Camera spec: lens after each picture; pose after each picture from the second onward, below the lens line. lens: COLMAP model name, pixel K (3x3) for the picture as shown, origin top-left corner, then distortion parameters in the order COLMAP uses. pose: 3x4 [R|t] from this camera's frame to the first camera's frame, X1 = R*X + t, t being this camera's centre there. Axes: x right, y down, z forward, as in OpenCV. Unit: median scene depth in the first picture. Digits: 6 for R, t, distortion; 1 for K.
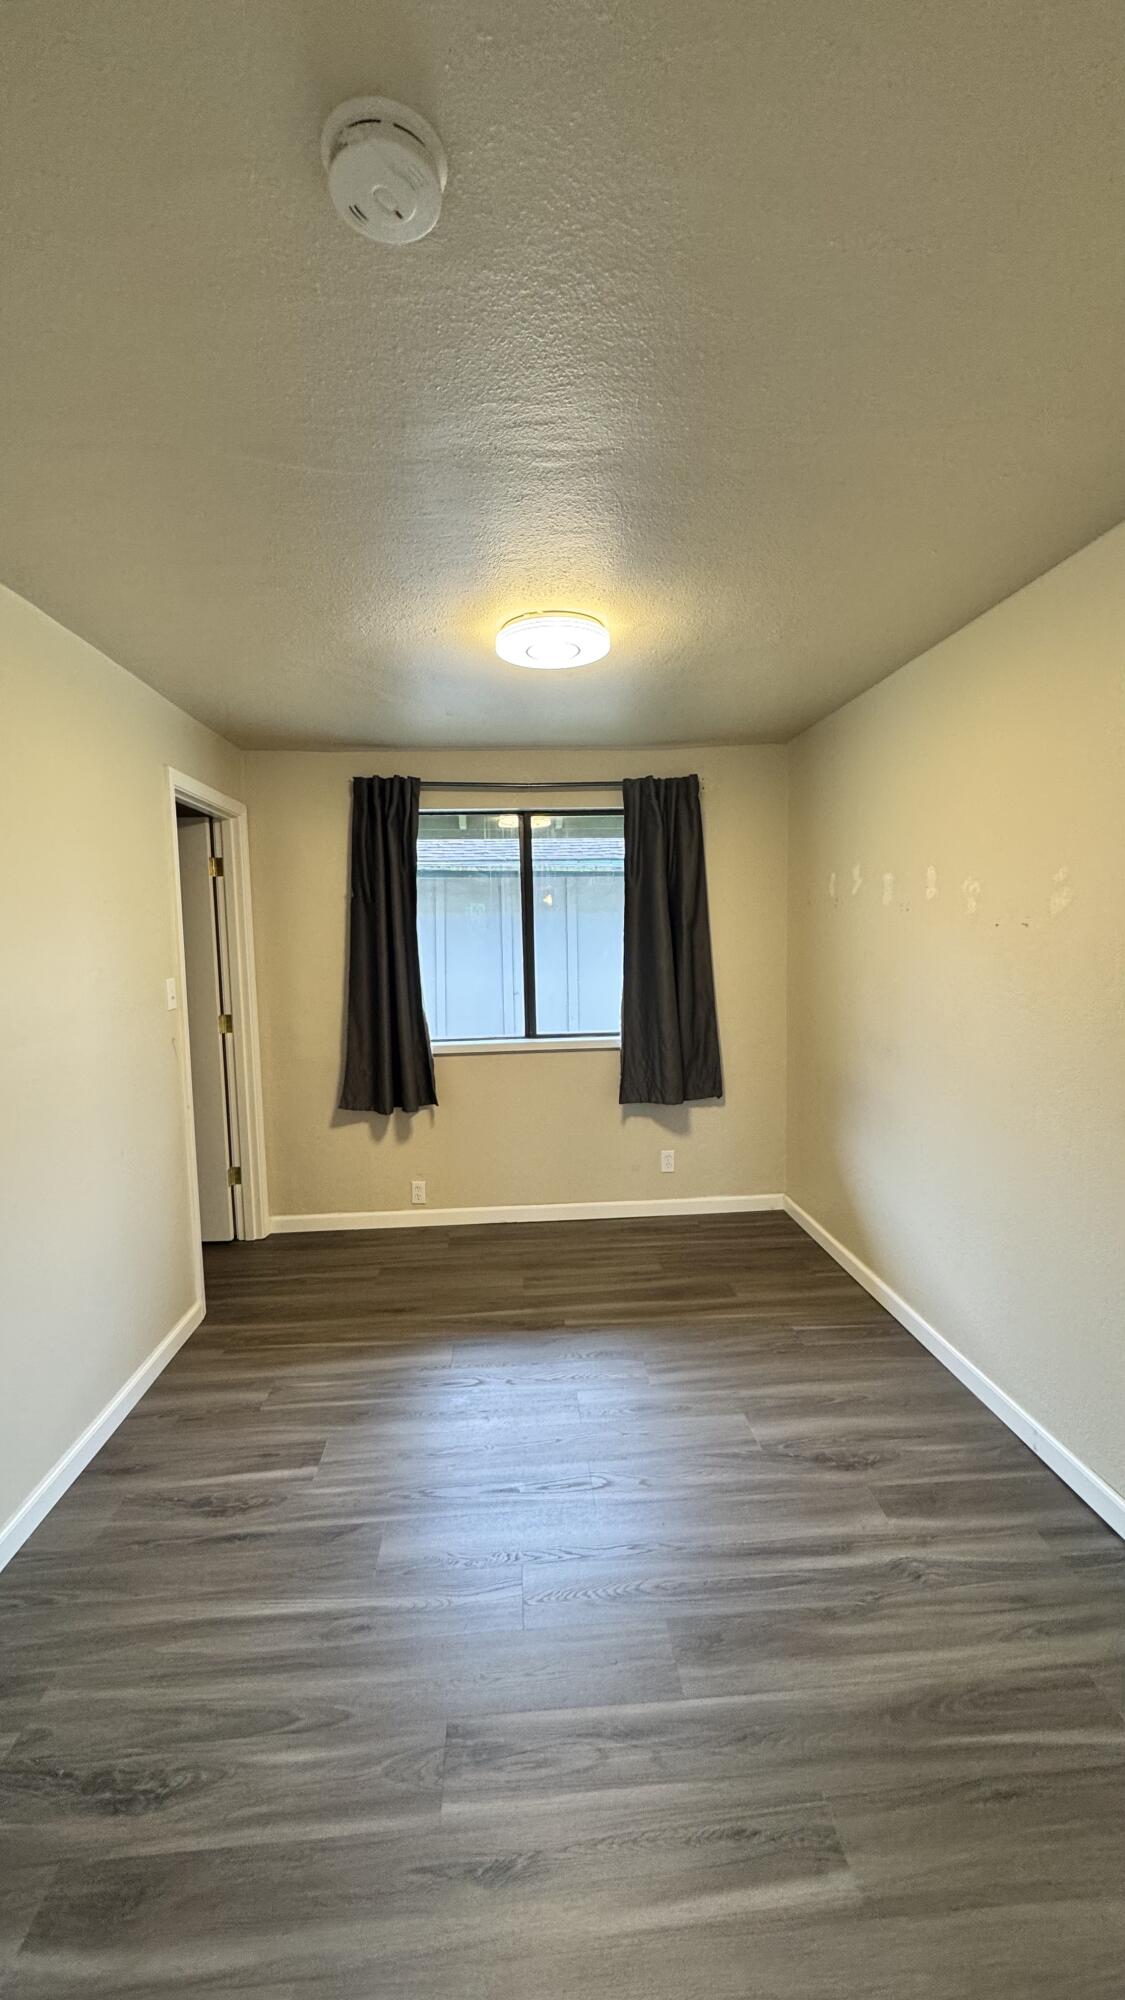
lens RADIAL K [[796.2, 0, 562.5], [0, 796.2, 1000.0], [0, 0, 1]] dist [-0.000959, 0.000160]
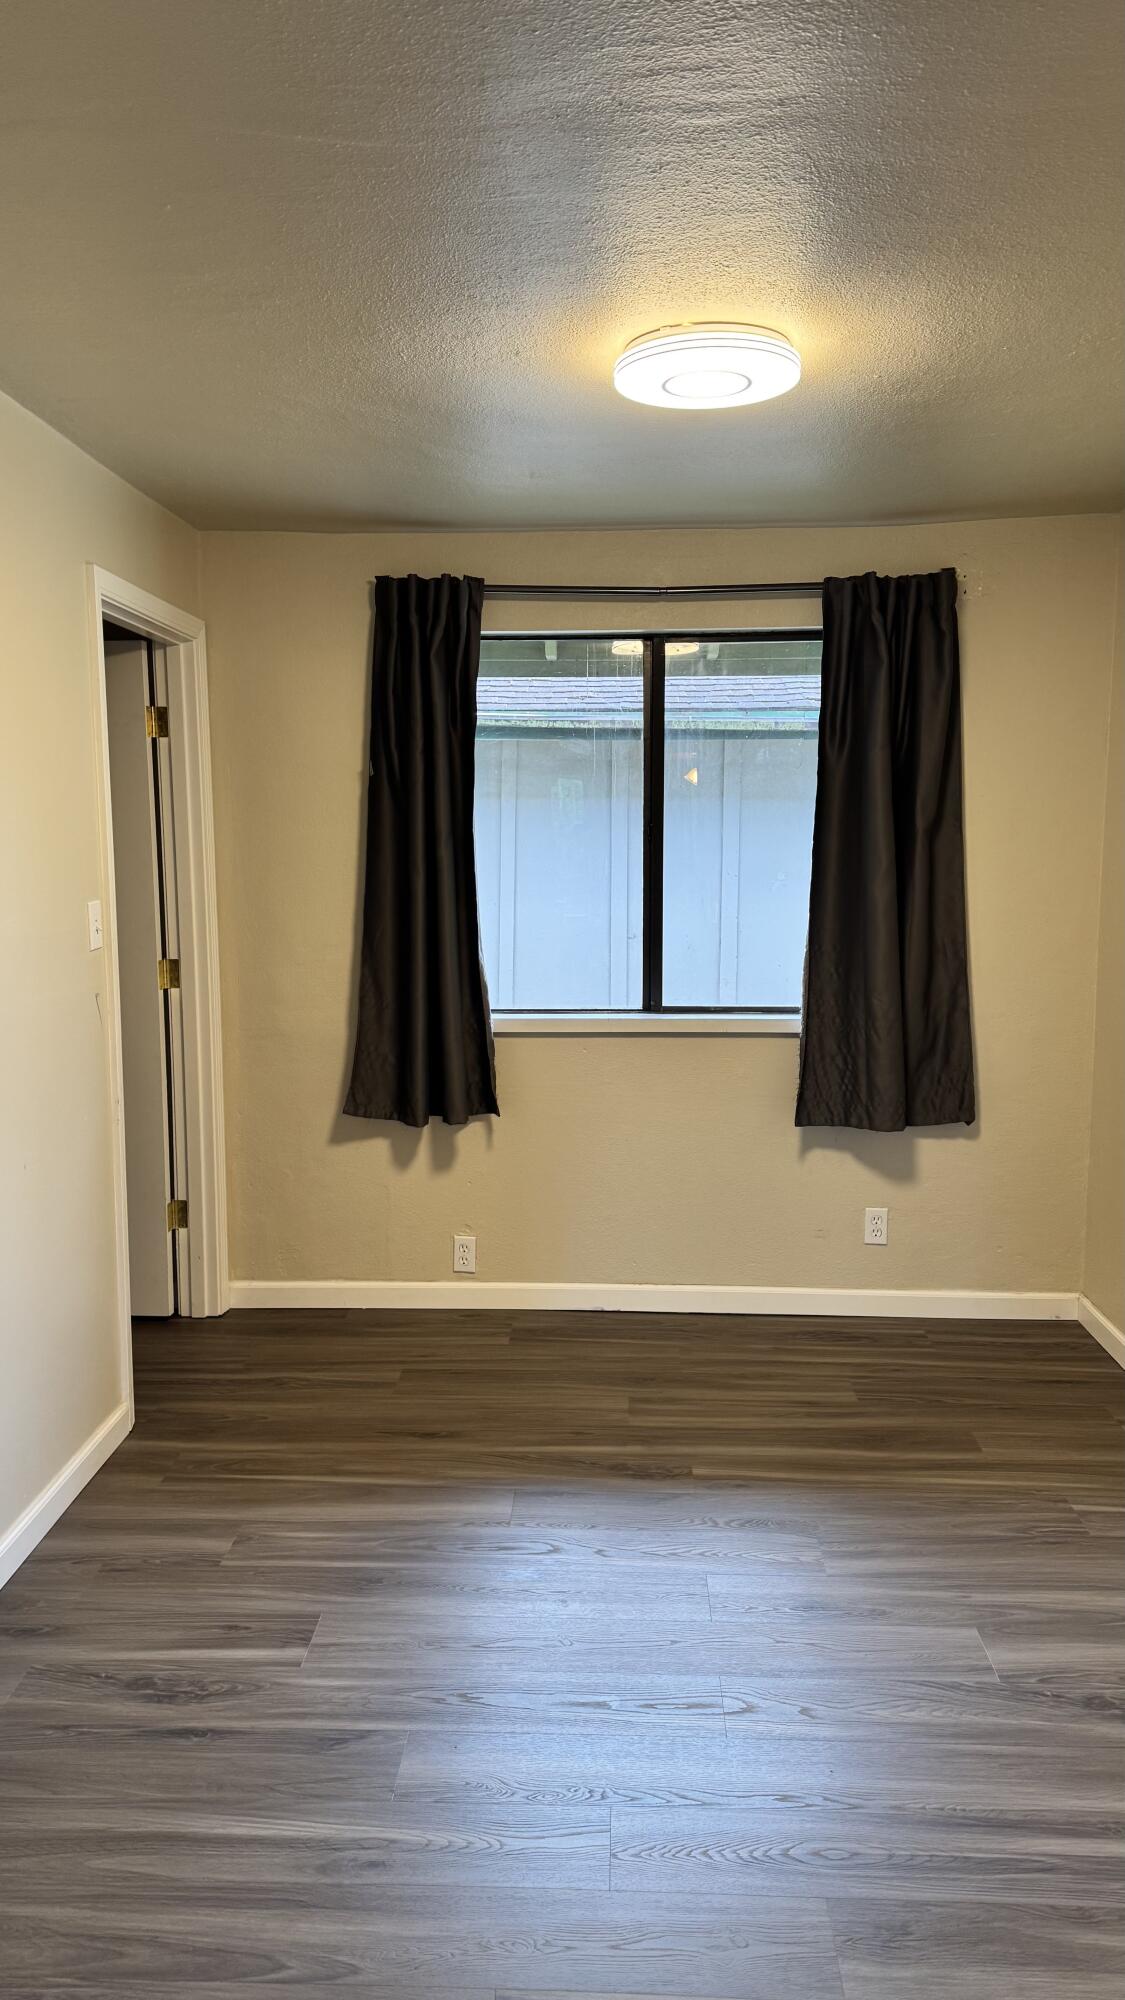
lens RADIAL K [[1417.1, 0, 562.5], [0, 1417.1, 1000.0], [0, 0, 1]] dist [0.070058, -0.075389]
pose [[0.993678, 0.032524, -0.107458, 0.010281], [-0.028370, 0.998798, 0.039962, -0.003794], [0.108628, -0.036661, 0.993406, -0.109189]]
